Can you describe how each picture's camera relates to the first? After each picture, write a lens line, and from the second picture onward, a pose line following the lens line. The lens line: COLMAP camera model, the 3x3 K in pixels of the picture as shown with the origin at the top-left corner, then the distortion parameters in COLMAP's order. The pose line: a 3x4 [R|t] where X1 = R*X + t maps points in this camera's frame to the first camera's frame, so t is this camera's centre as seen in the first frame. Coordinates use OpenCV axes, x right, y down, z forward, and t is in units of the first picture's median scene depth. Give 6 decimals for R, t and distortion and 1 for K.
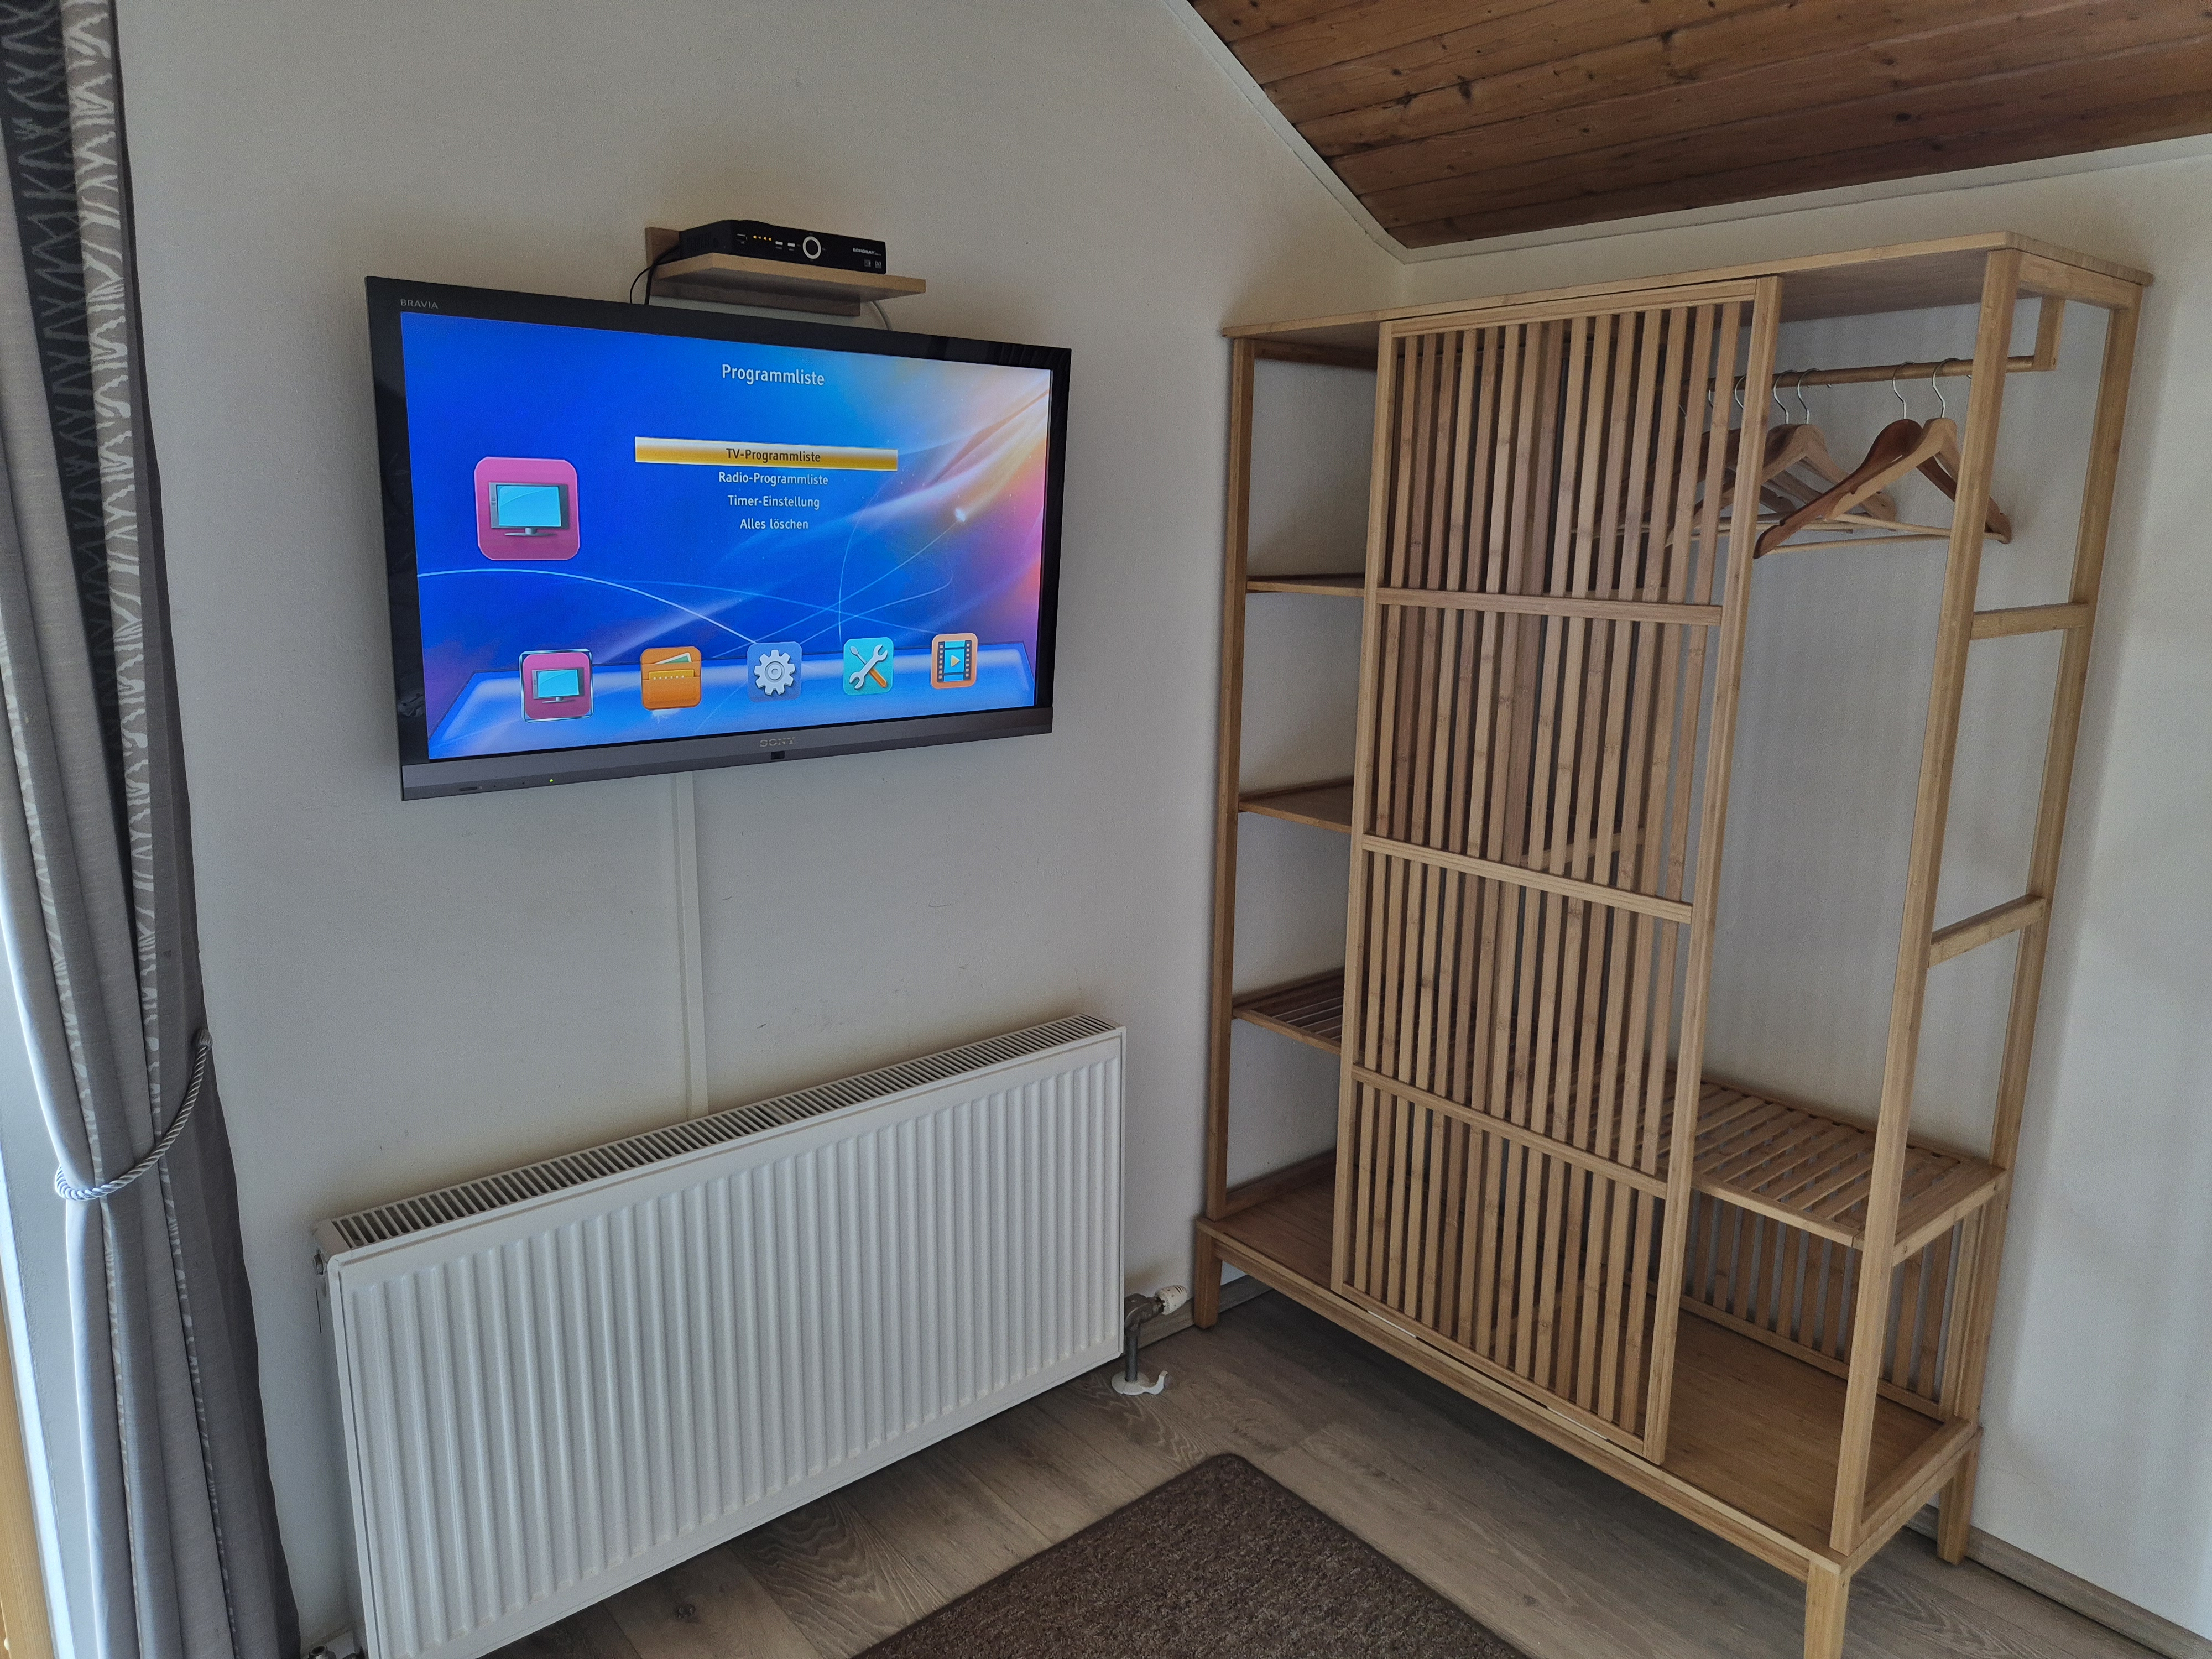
lens RADIAL K [[1460.8, 0, 1096.9], [0, 1460.8, 819.3], [0, 0, 1]] dist [0.068559, -0.053020]
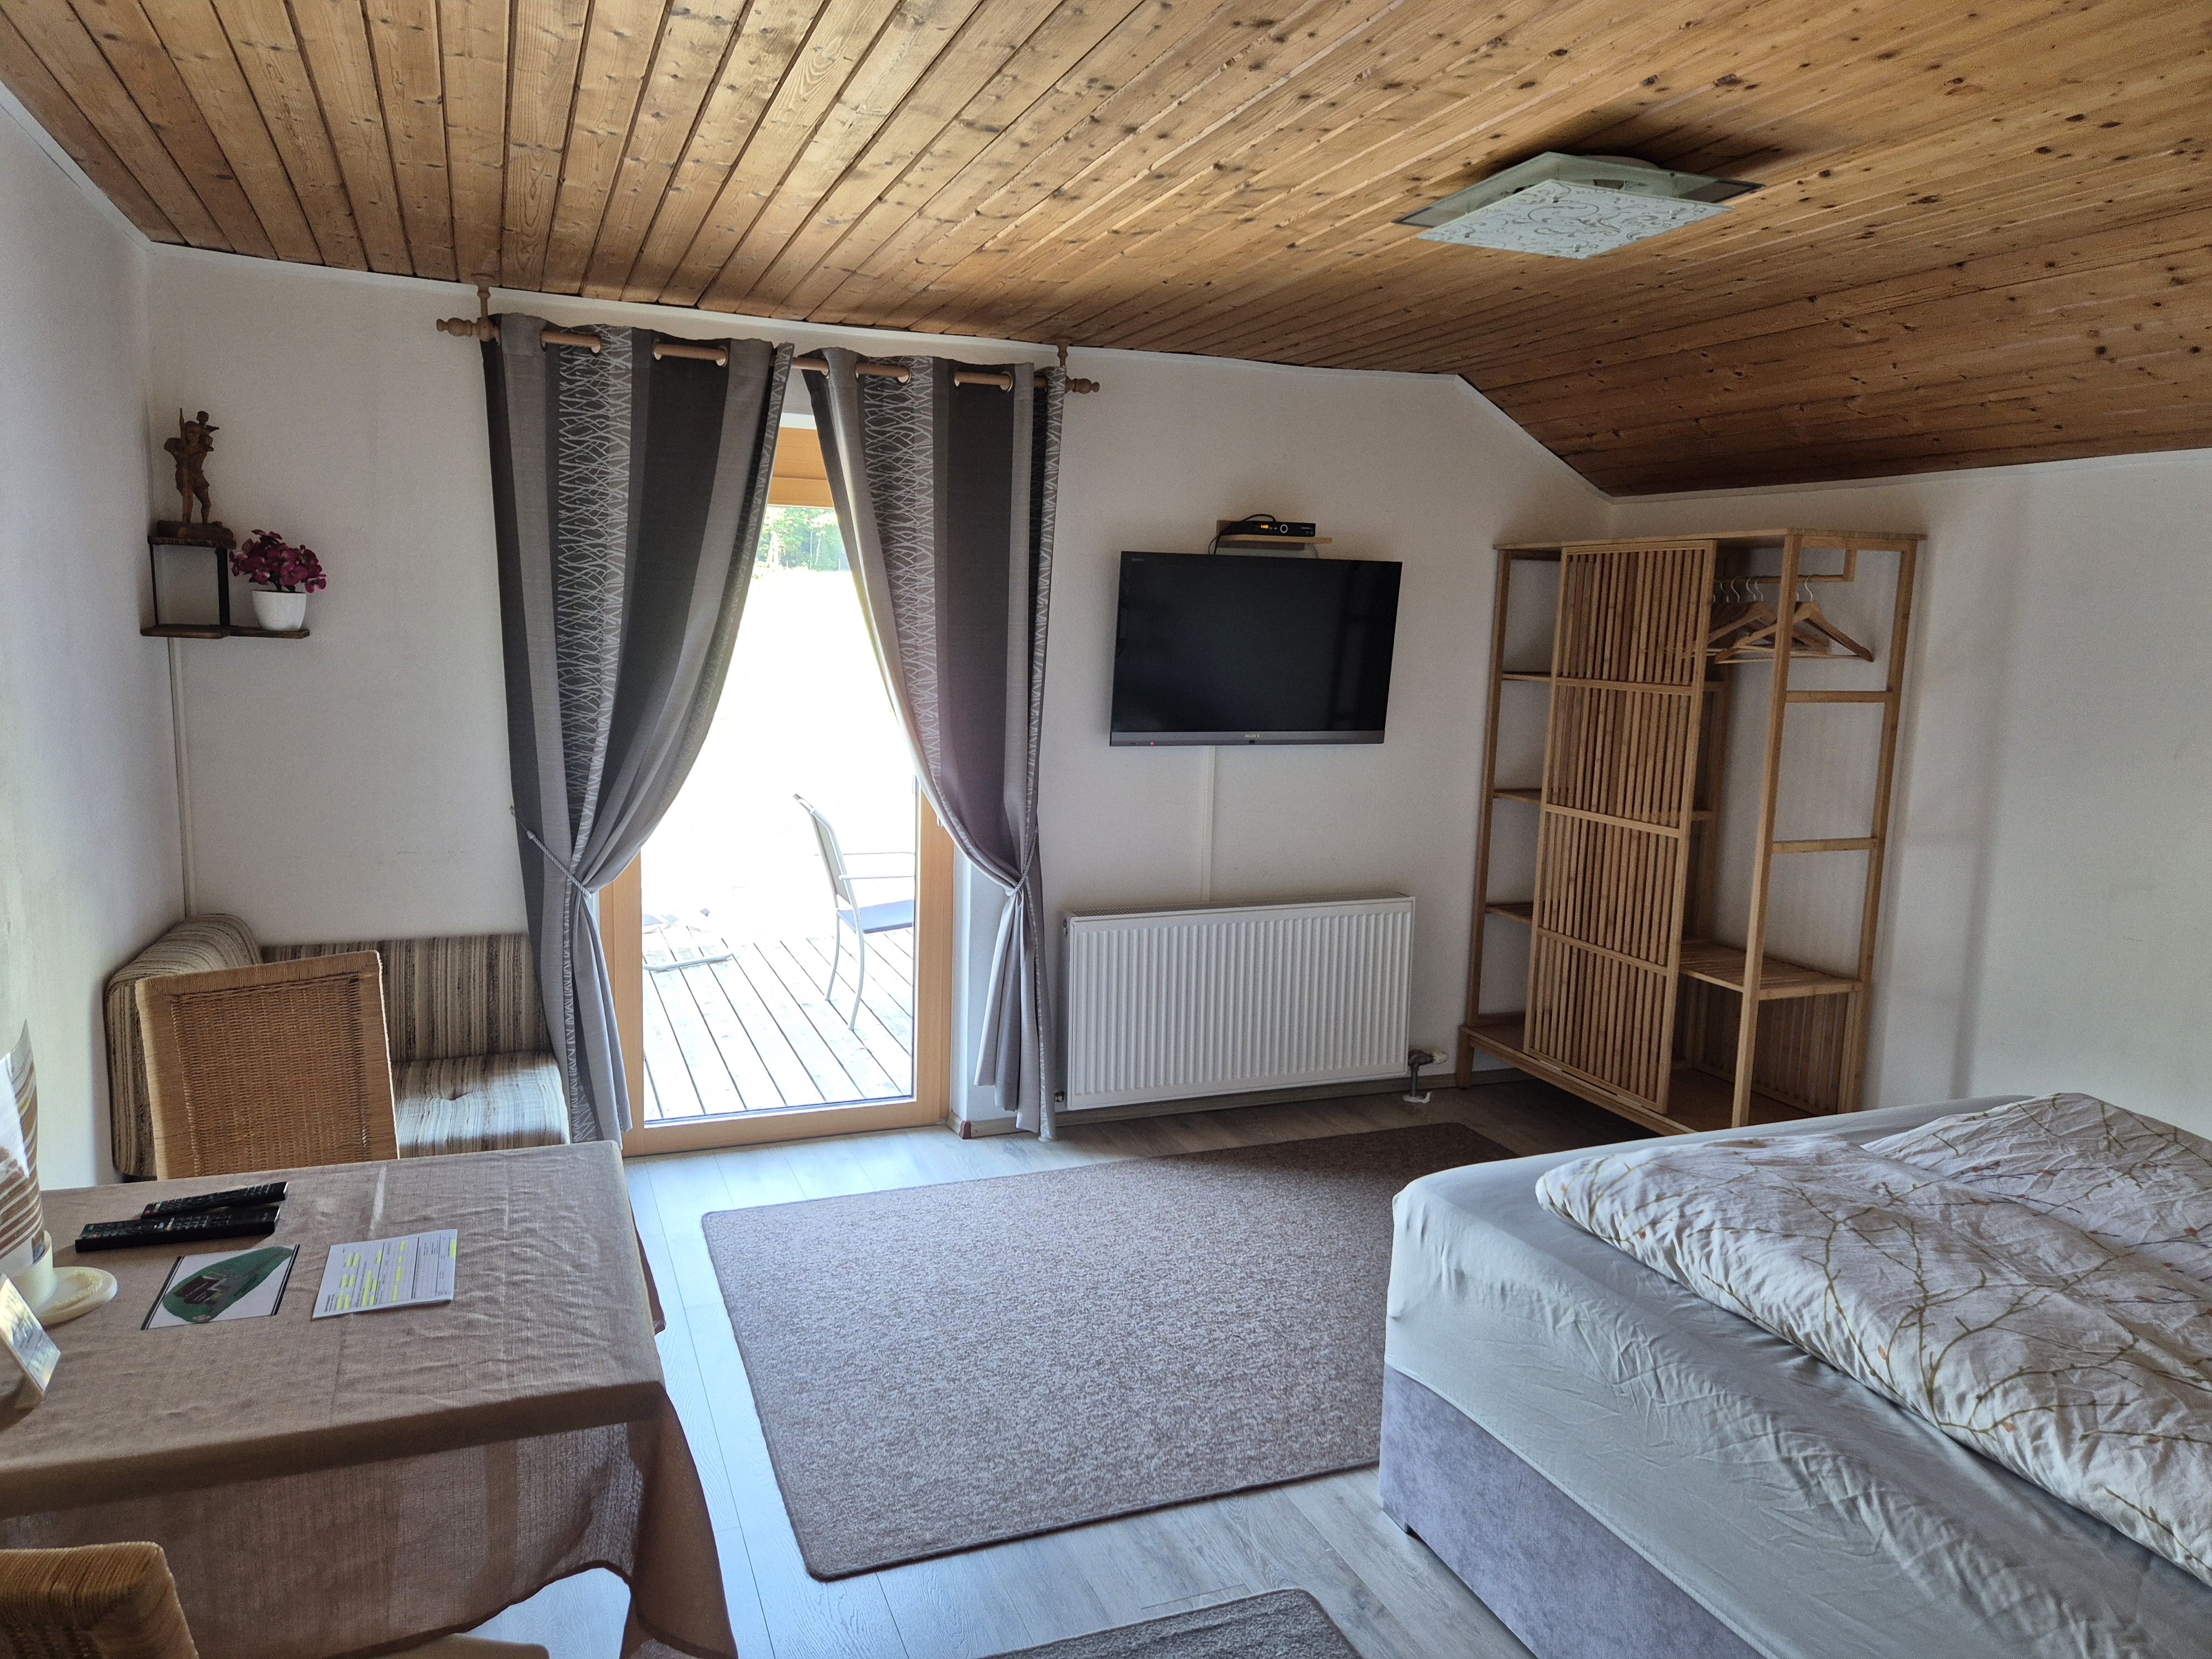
lens RADIAL K [[1460.8, 0, 1096.9], [0, 1460.8, 819.3], [0, 0, 1]] dist [0.068559, -0.053020]
pose [[0.950852, 0.057330, -0.304294, 0.218762], [-0.080388, 0.994721, -0.063785, 0.211185], [0.299031, 0.085112, 0.950440, -1.065229]]
